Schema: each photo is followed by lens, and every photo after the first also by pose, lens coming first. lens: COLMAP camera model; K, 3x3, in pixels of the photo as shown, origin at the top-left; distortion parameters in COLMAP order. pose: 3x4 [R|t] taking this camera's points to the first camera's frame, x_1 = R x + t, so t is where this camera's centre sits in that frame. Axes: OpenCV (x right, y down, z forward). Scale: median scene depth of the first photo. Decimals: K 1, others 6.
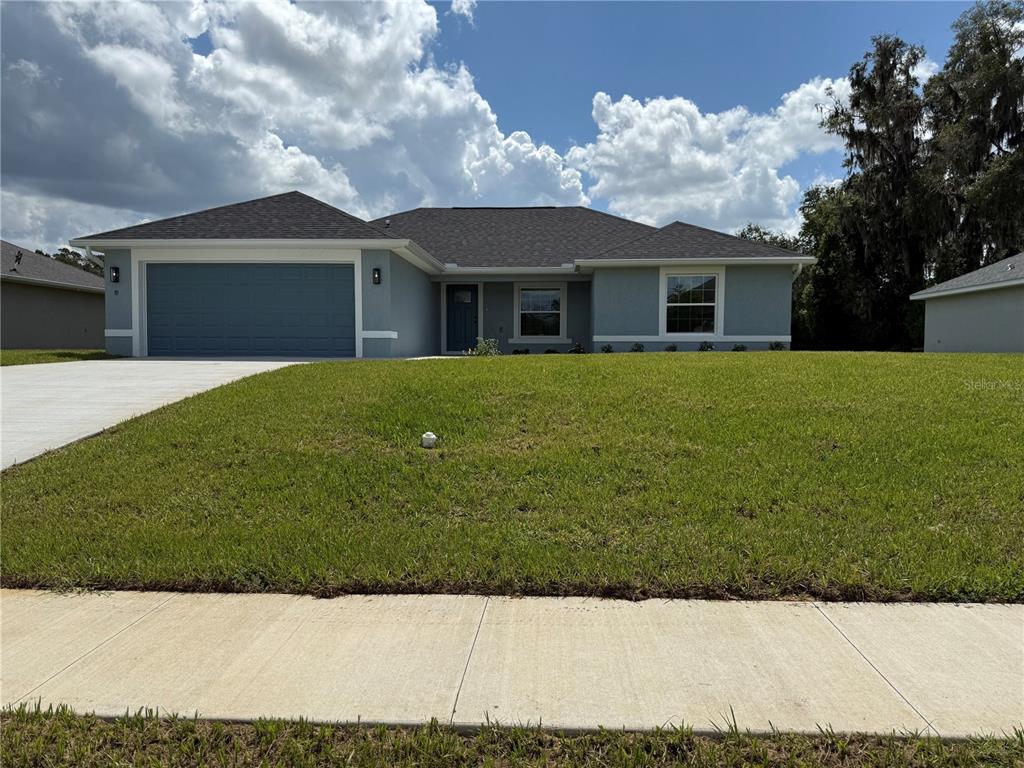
lens RADIAL K [[800.6, 0, 514.2], [0, 800.6, 383.2], [0, 0, 1]] dist [-0.085668, 0.001453]
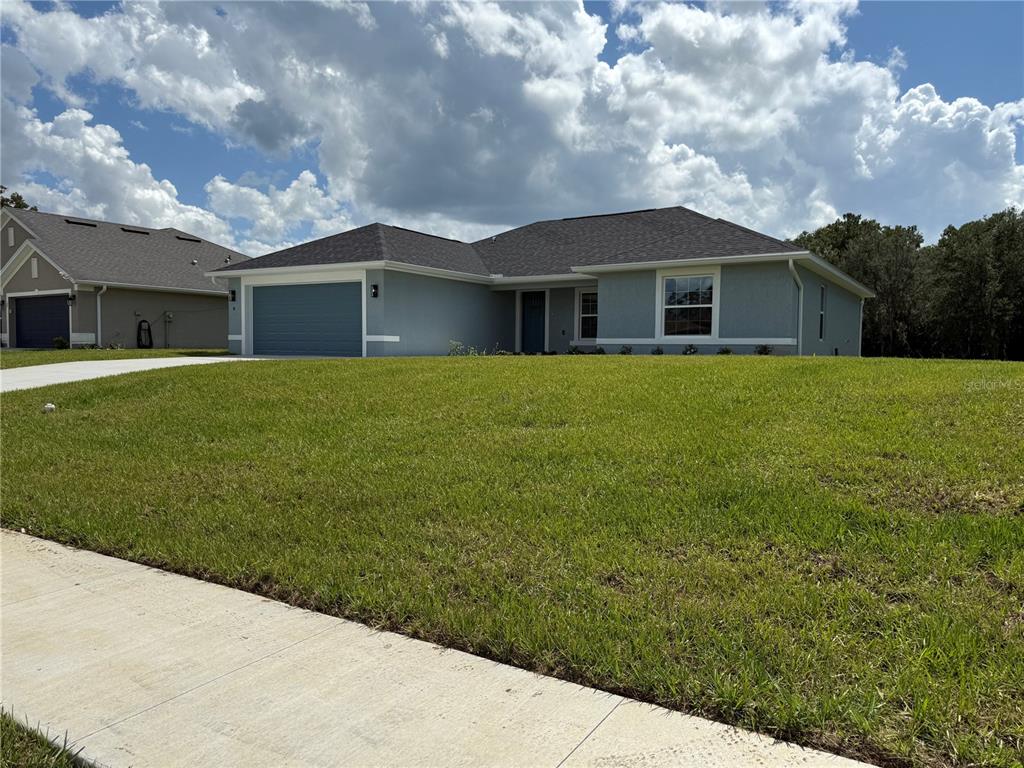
lens RADIAL K [[800.6, 0, 514.2], [0, 800.6, 383.2], [0, 0, 1]] dist [-0.085668, 0.001453]
pose [[0.843160, 0.029417, -0.536857, 0.571248], [-0.028289, 0.999546, 0.010342, -0.008749], [0.536918, 0.006467, 0.843610, 0.062210]]
